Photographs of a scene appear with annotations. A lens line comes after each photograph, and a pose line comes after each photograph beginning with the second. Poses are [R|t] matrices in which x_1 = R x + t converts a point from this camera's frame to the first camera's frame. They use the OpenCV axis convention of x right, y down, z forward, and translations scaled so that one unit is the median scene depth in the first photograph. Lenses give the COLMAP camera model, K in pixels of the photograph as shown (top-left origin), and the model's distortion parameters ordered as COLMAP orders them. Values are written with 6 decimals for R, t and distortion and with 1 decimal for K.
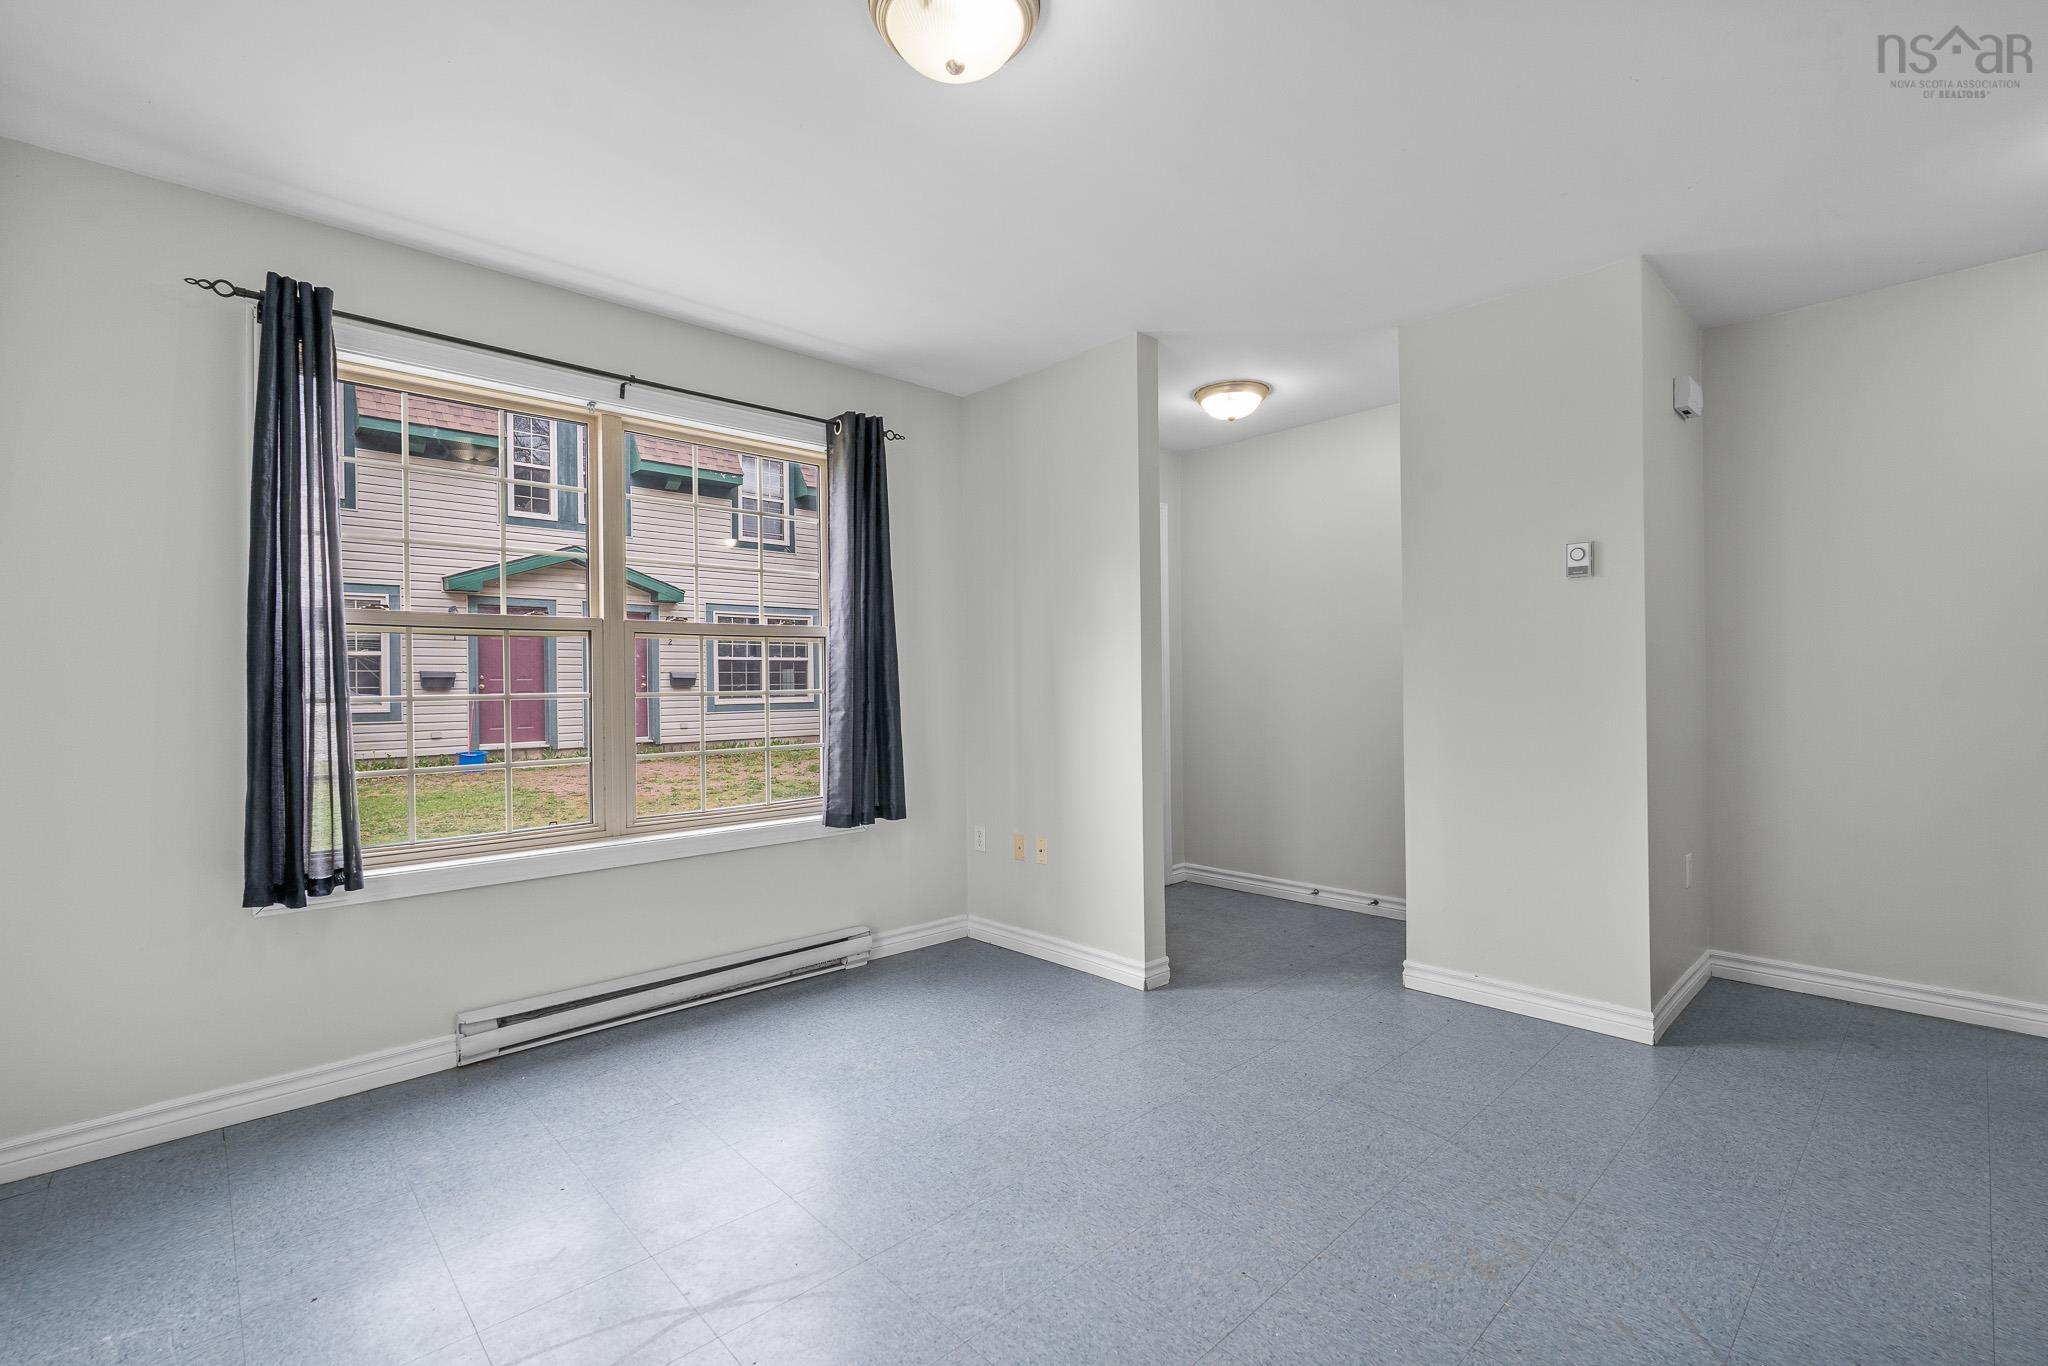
lens RADIAL K [[893.8, 0, 1022.9], [0, 893.8, 684.9], [0, 0, 1]] dist [-0.008393, 0.000838]
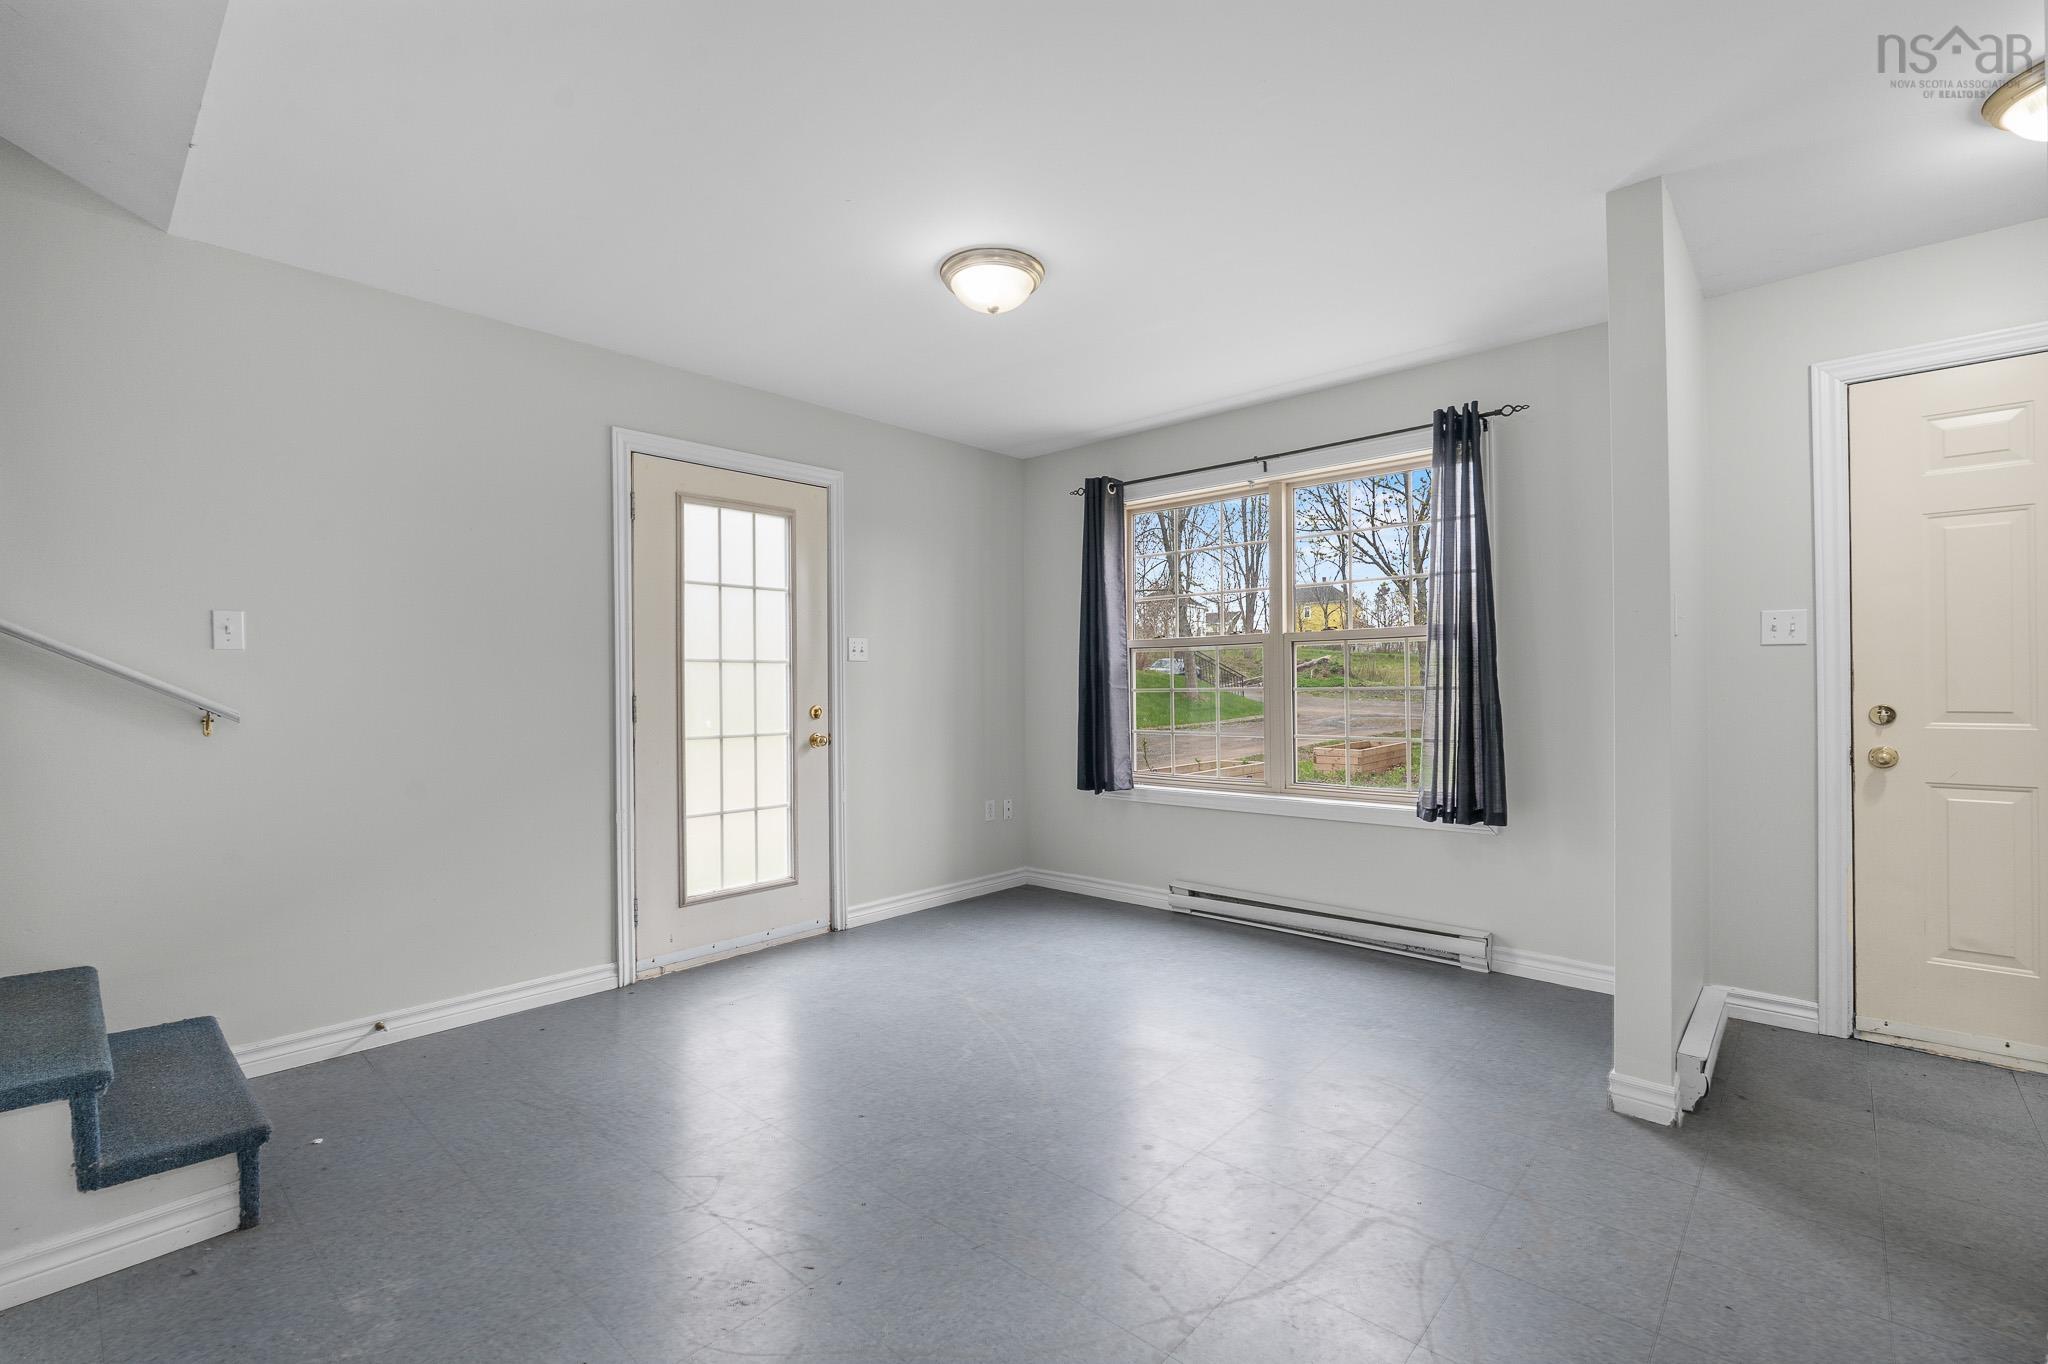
lens RADIAL K [[893.8, 0, 1022.9], [0, 893.8, 683.9], [0, 0, 1]] dist [-0.008393, 0.000838]
pose [[0.081964, 0.008056, -0.996603, 0.829656], [0.009219, 0.999918, 0.008841, -0.011626], [0.996593, -0.009912, 0.081883, 0.484950]]
